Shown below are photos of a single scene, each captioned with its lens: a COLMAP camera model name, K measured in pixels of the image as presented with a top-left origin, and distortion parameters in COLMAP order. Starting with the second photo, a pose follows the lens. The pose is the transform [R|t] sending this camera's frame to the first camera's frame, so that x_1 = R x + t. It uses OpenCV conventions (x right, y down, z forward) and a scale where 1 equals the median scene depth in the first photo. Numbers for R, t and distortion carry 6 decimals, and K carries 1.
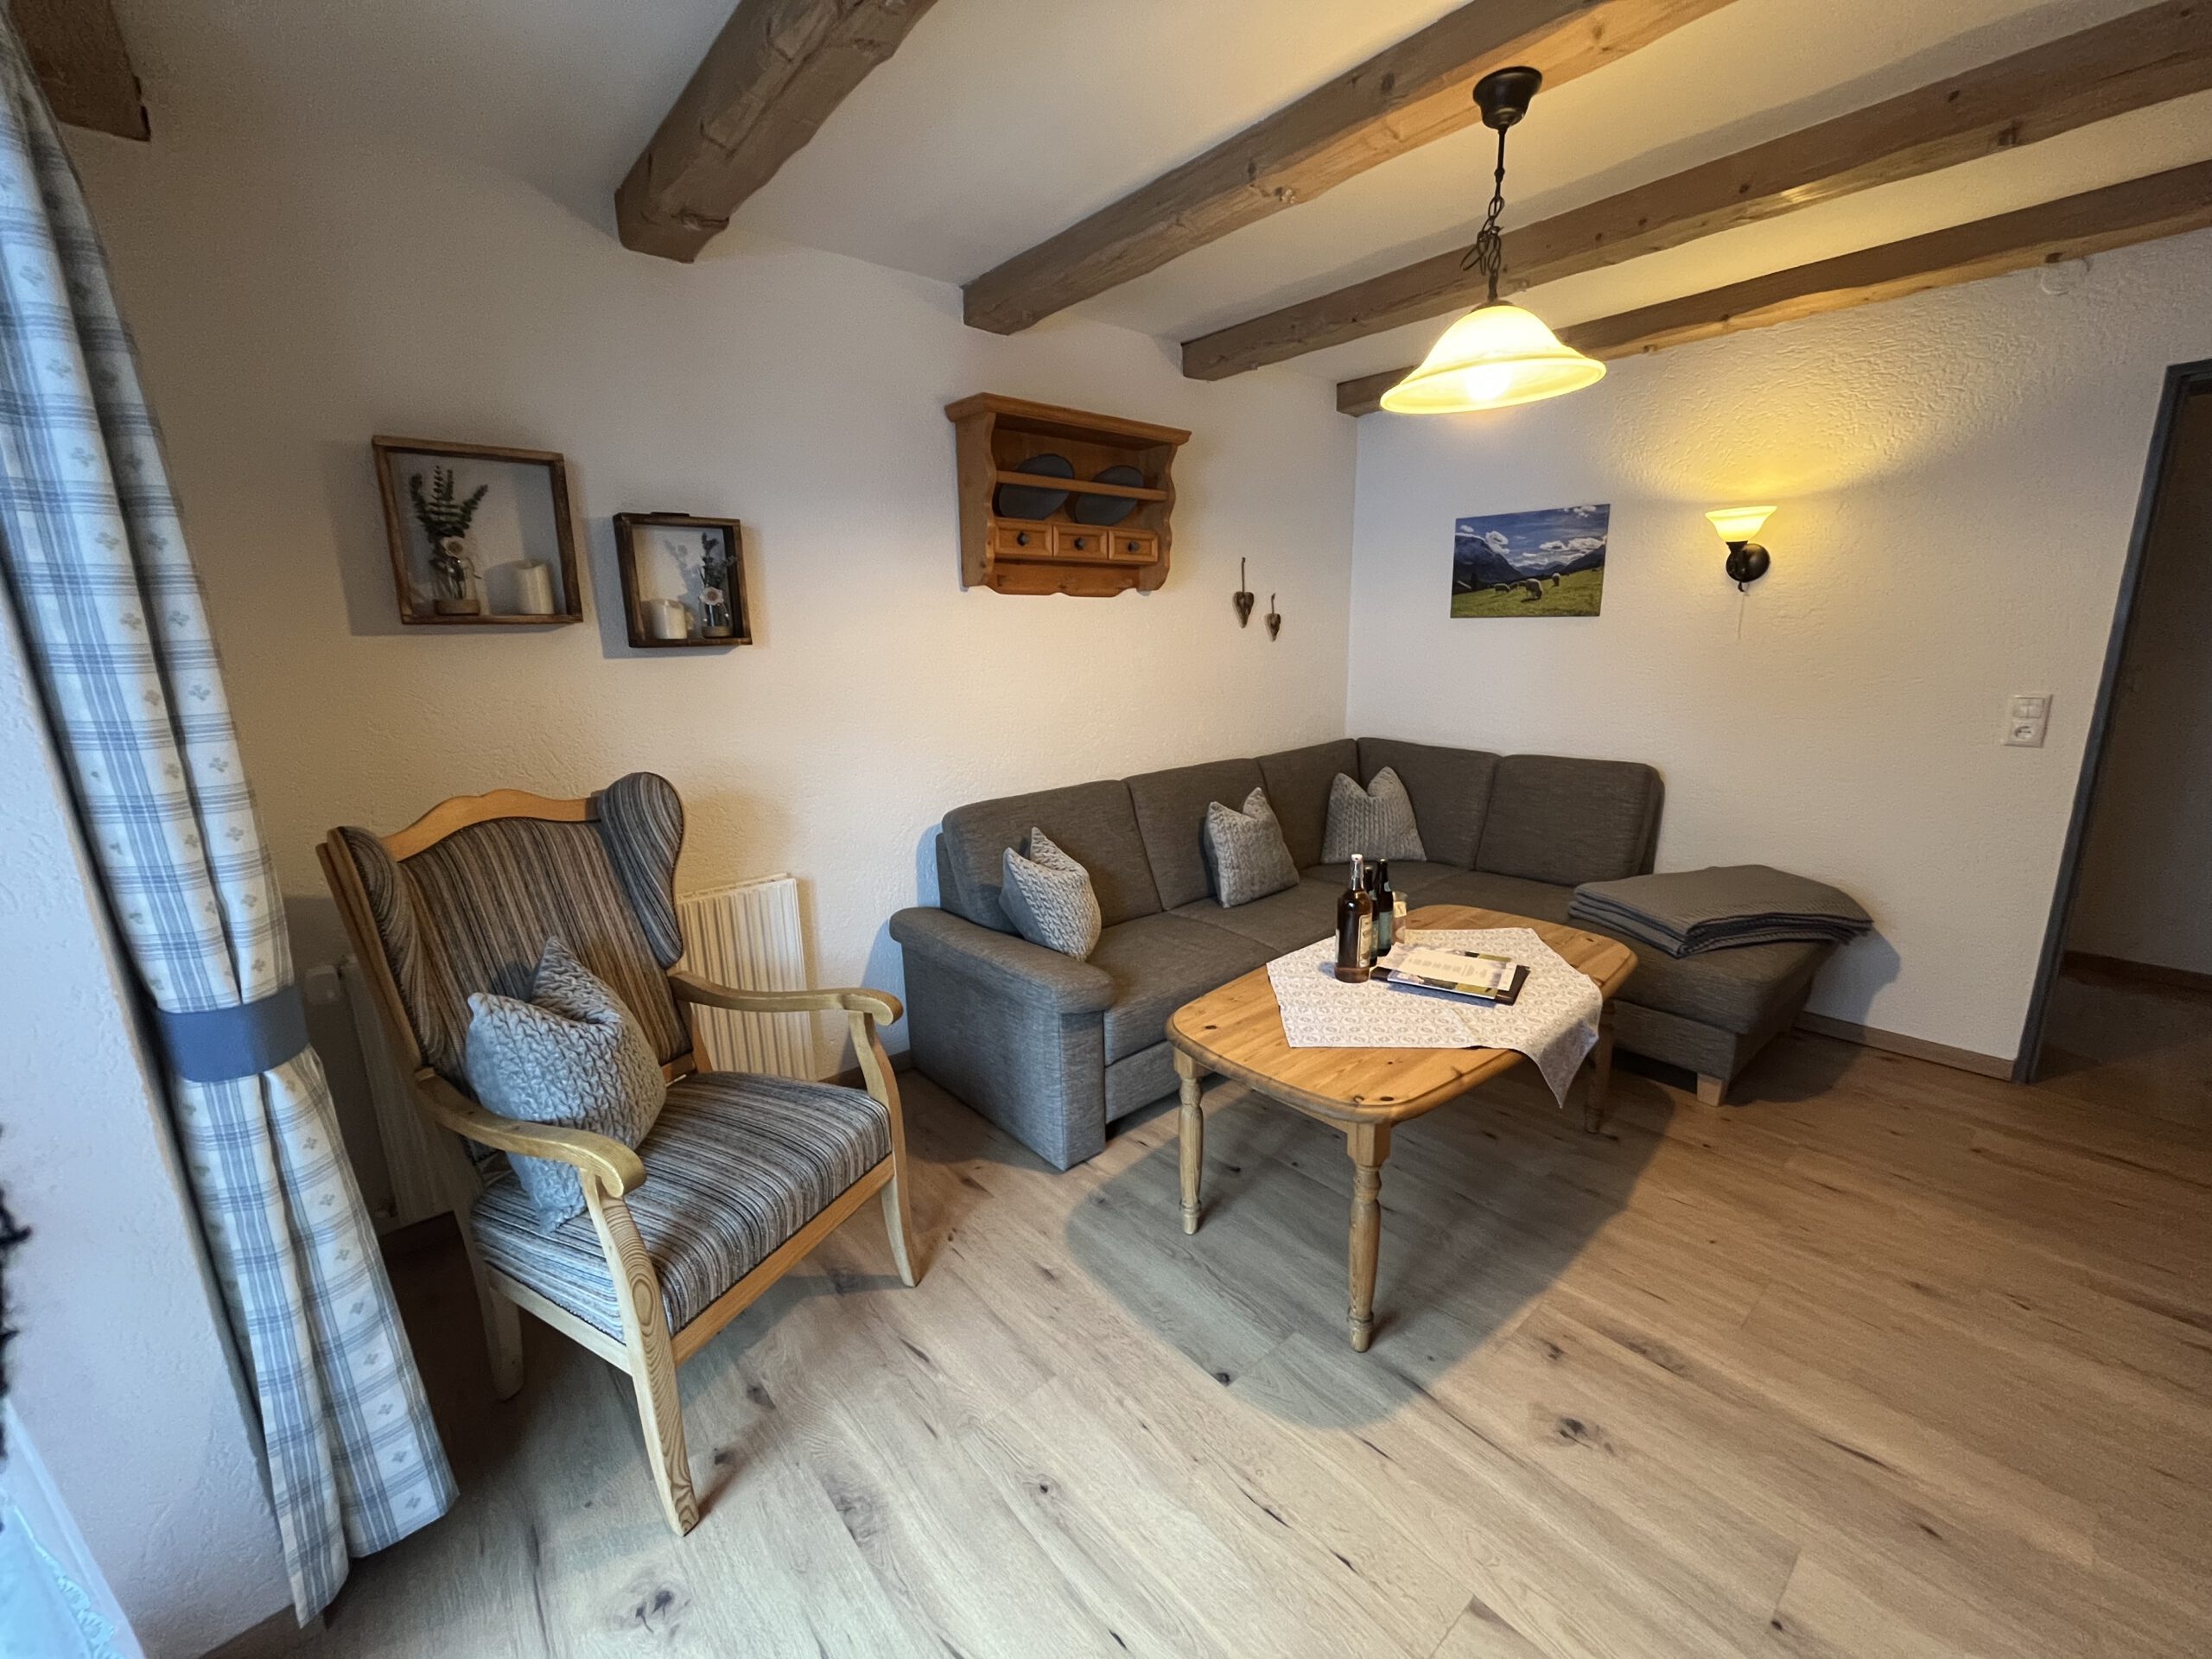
lens RADIAL K [[899.7, 0, 1113.2], [0, 899.7, 834.3], [0, 0, 1]] dist [0.013130, 0.000041]
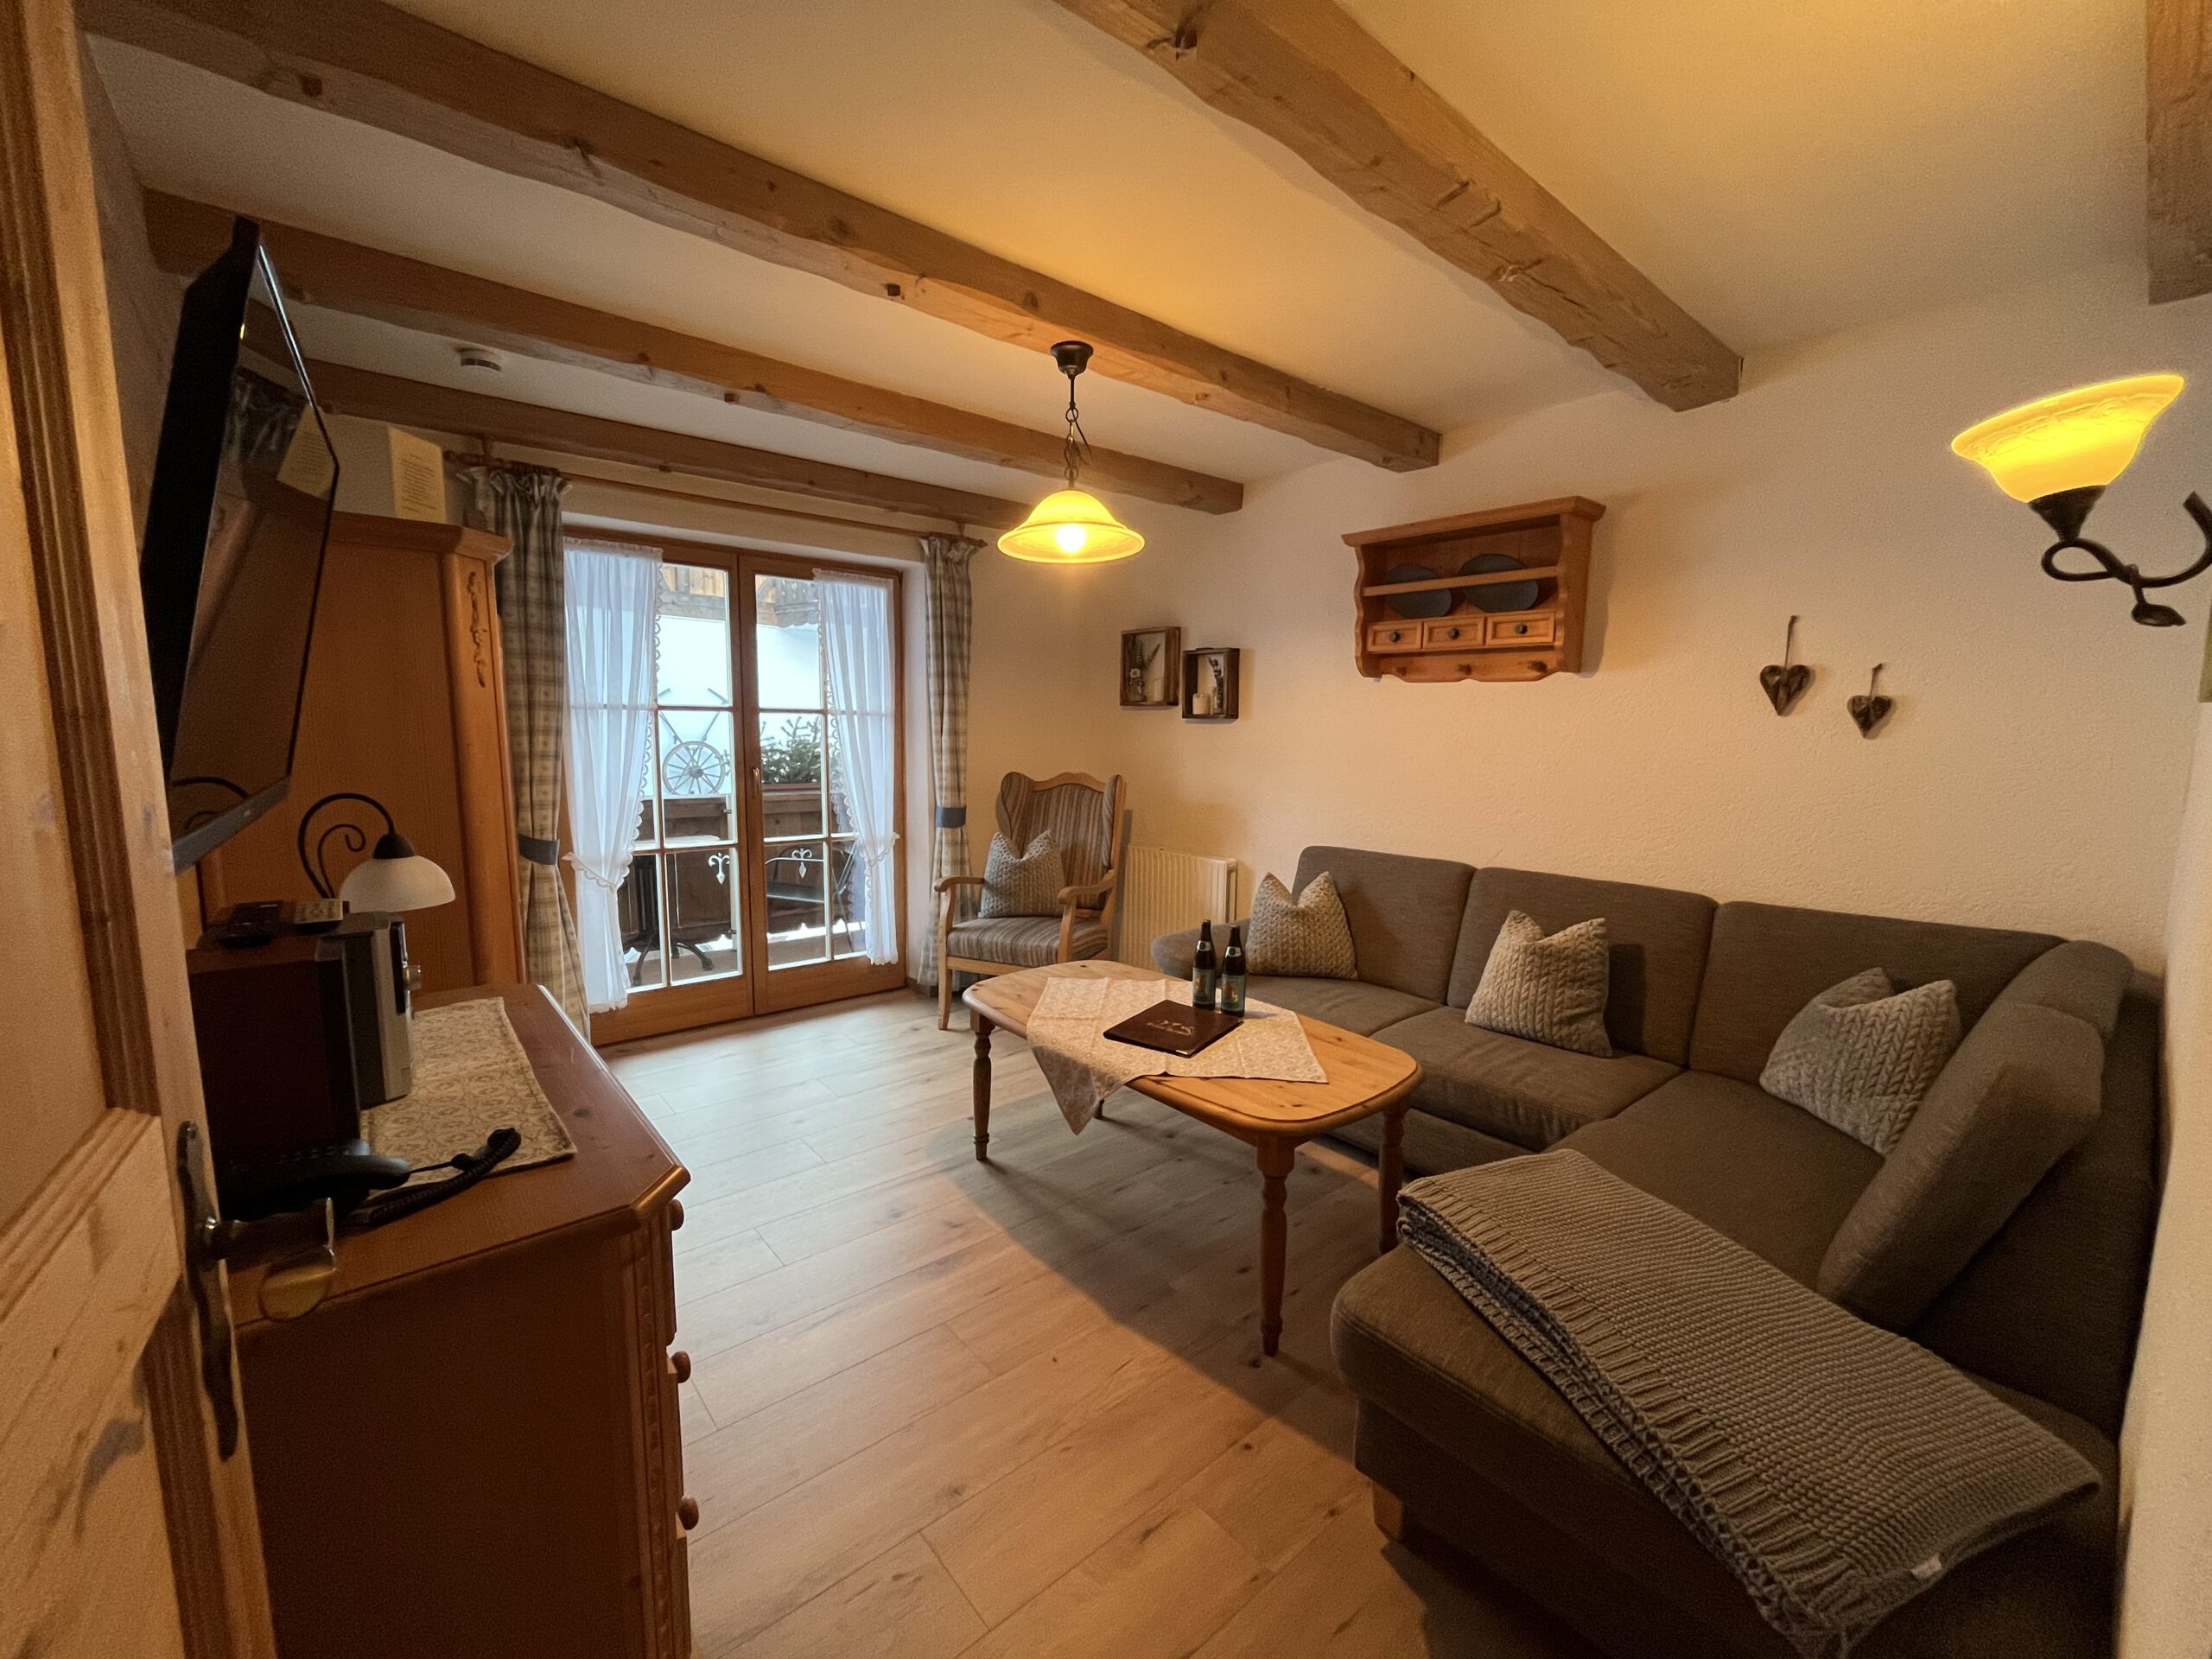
lens RADIAL K [[888.4, 0, 1106.0], [0, 888.4, 829.5], [0, 0, 1]] dist [-0.000139, -0.000050]
pose [[-0.011326, 0.141268, -0.989907, 1.234673], [-0.233904, 0.962130, 0.139980, -0.179329], [0.972194, 0.233128, 0.022146, 0.749725]]
